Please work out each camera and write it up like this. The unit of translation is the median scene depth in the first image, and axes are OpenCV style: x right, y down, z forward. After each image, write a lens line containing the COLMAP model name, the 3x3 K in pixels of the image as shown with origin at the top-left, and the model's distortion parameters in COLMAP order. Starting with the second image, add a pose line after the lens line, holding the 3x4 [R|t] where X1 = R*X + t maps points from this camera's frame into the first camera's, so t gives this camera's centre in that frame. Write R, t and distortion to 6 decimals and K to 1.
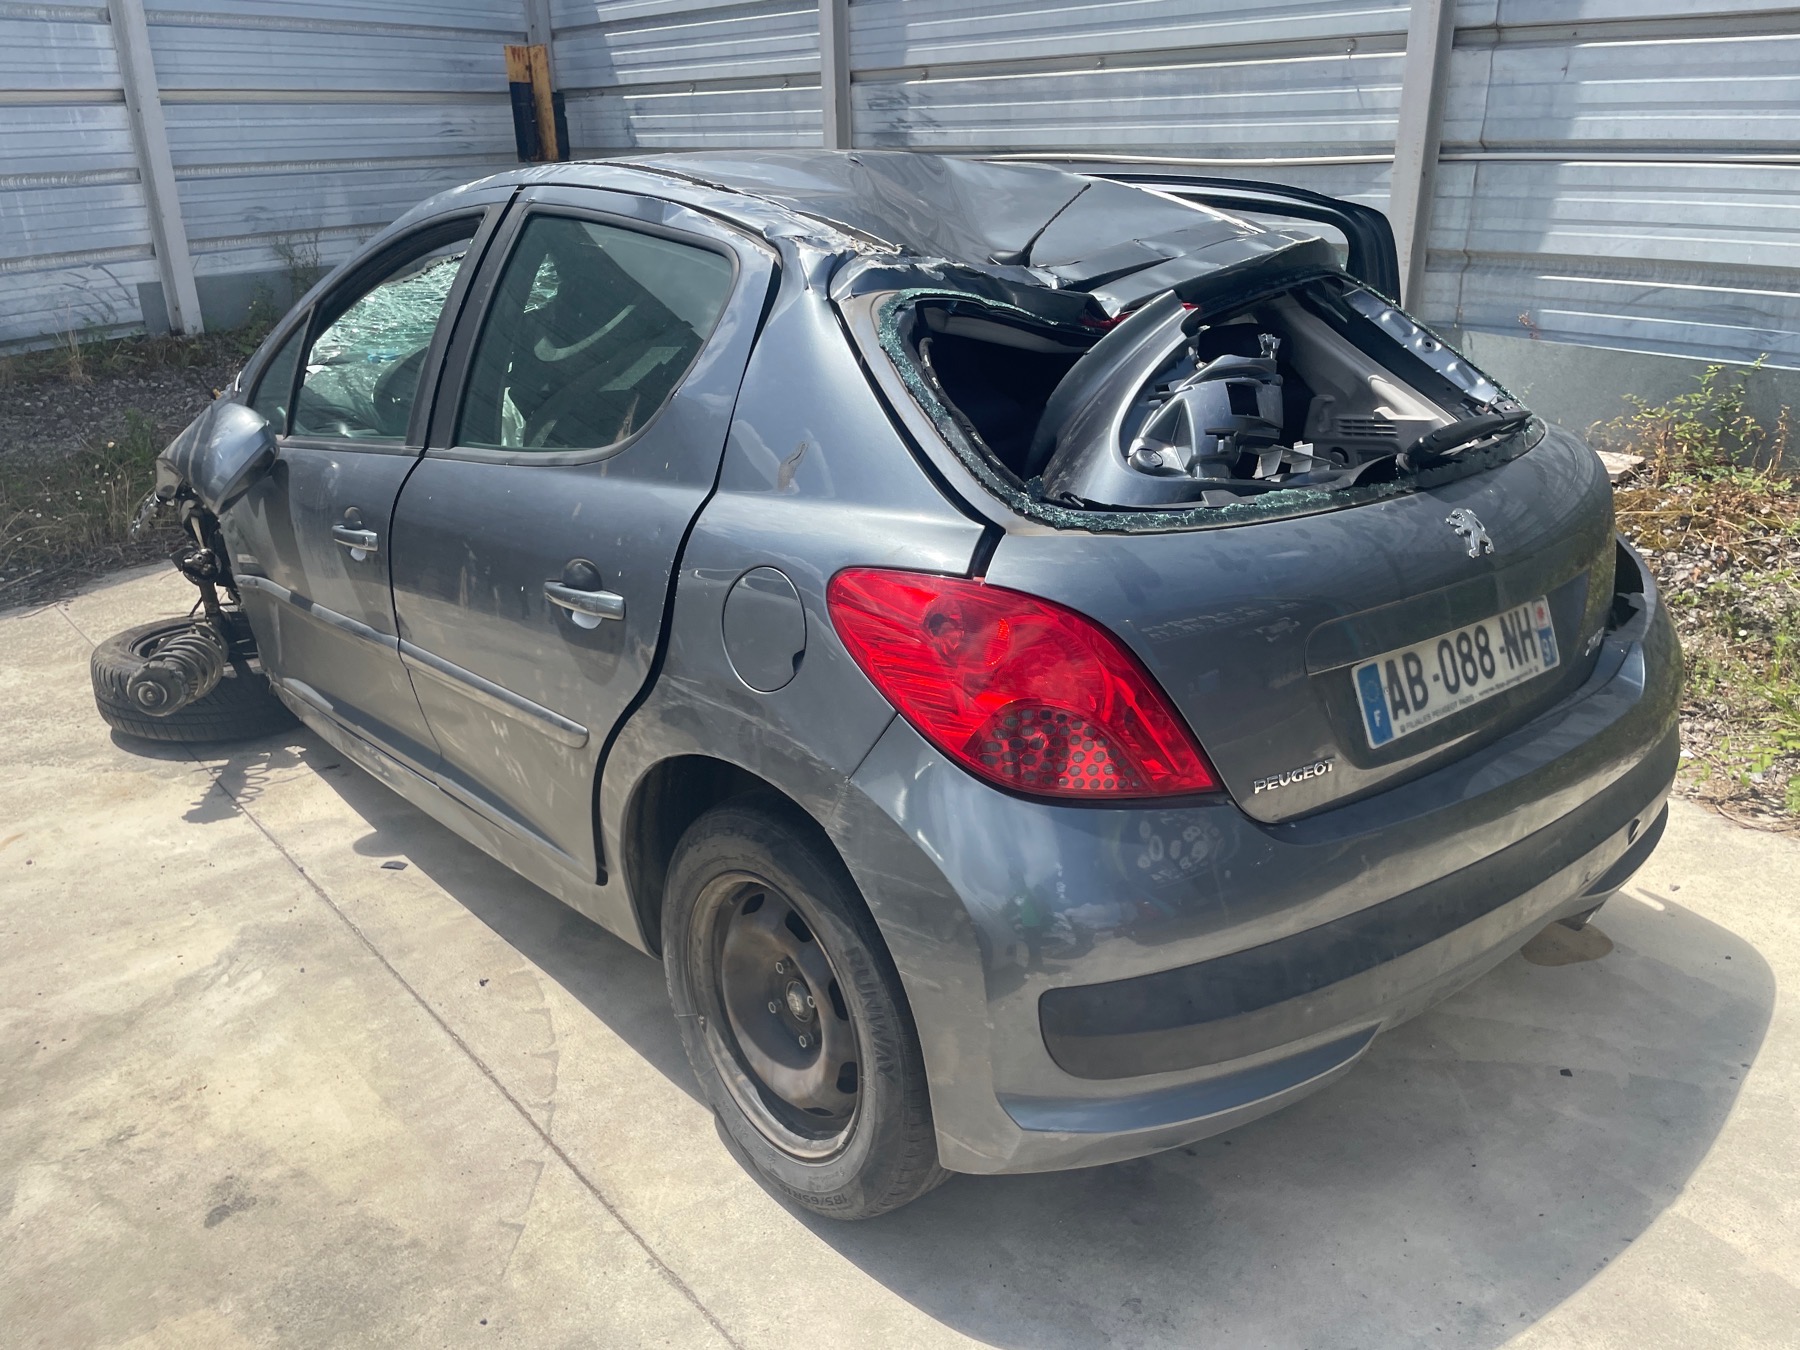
lens RADIAL K [[1340.9, 0, 900.0], [0, 1340.9, 675.0], [0, 0, 1]] dist [0.112296, -0.137757]
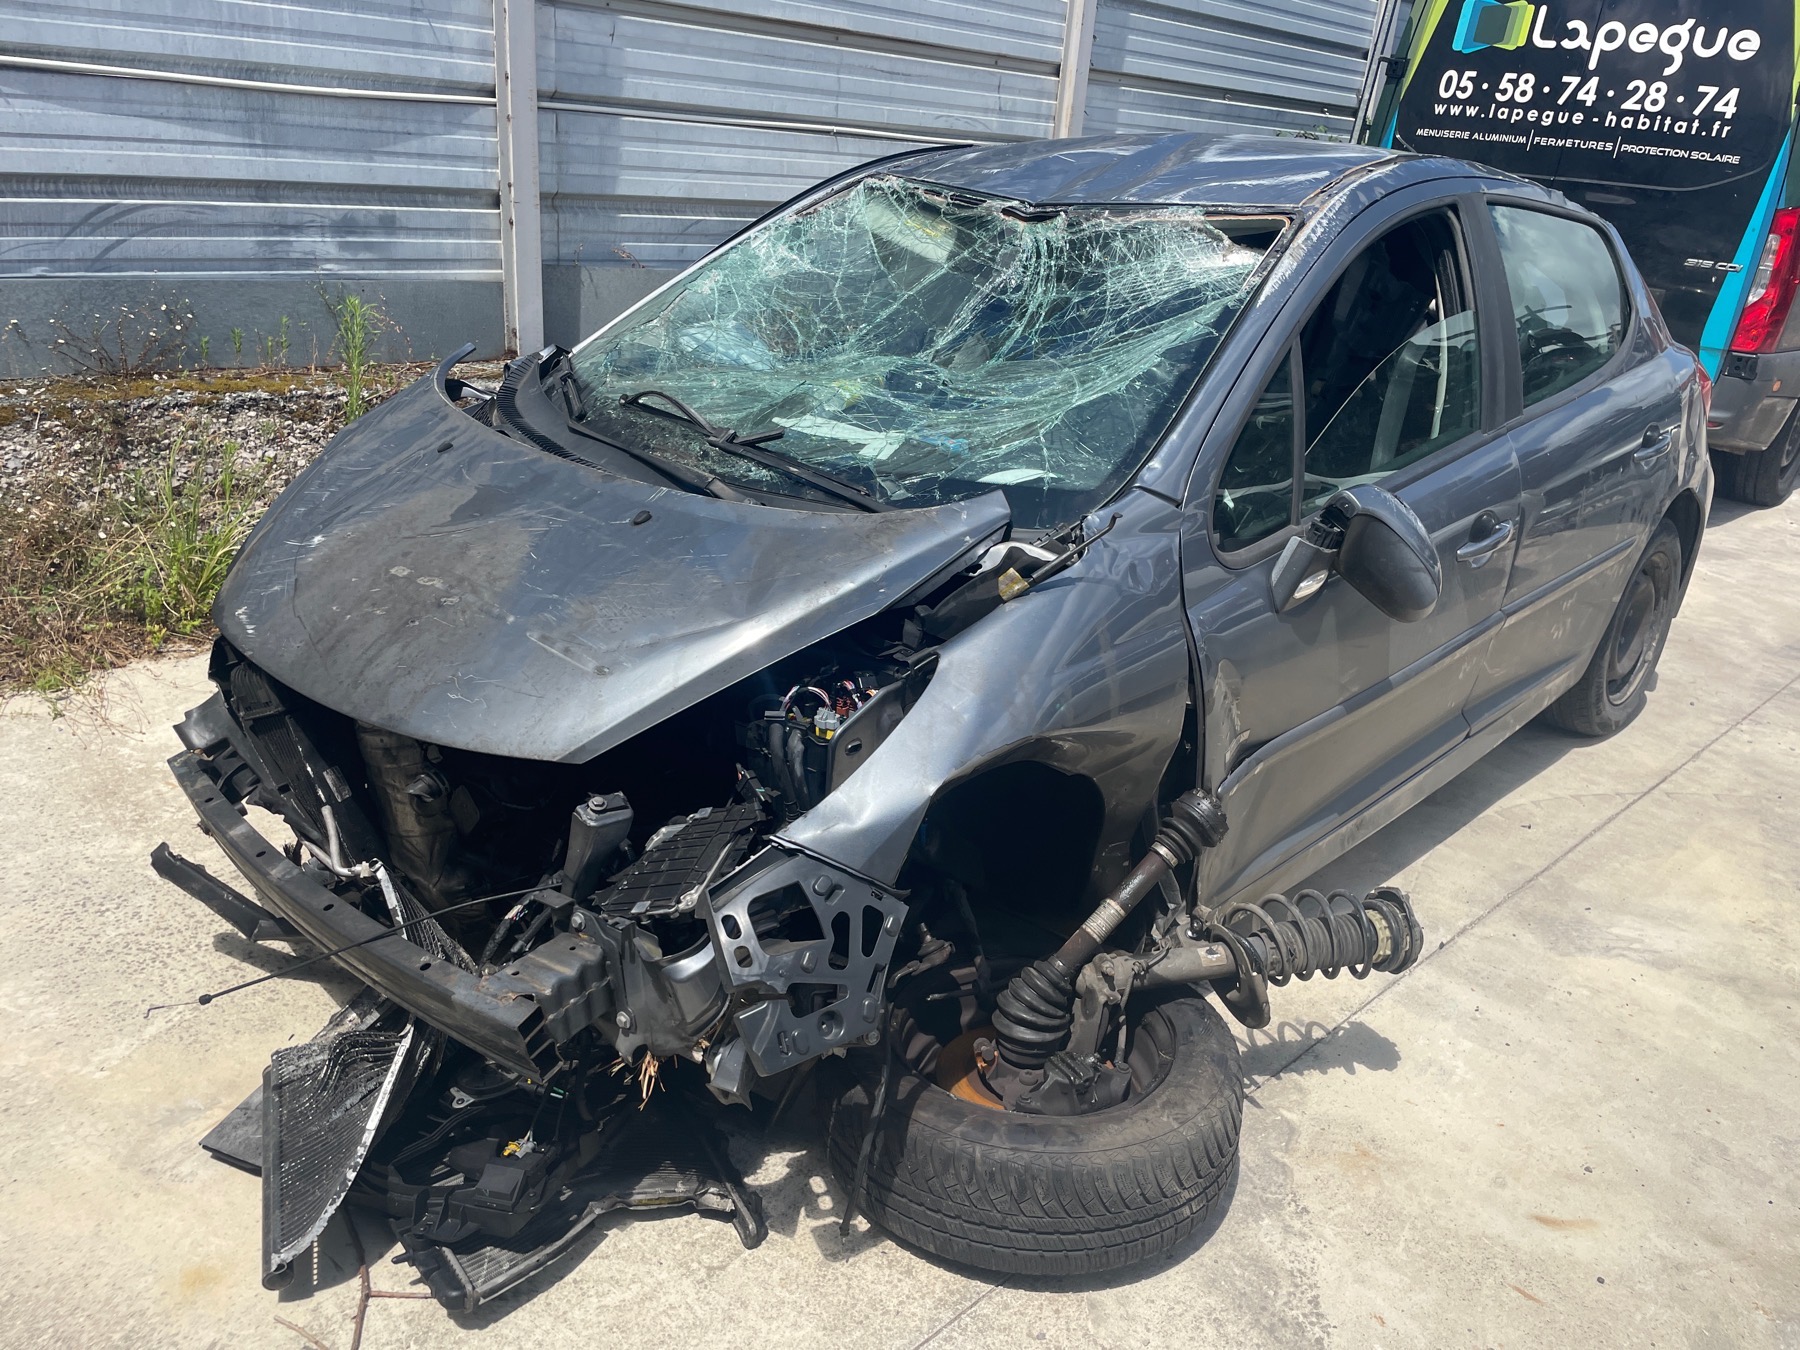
lens RADIAL K [[1340.9, 0, 900.0], [0, 1340.9, 675.0], [0, 0, 1]] dist [0.112296, -0.137757]
pose [[-0.065555, -0.365198, 0.928619, -0.770508], [0.295954, 0.881631, 0.367612, -0.293151], [-0.952950, 0.298927, 0.050286, 0.807301]]
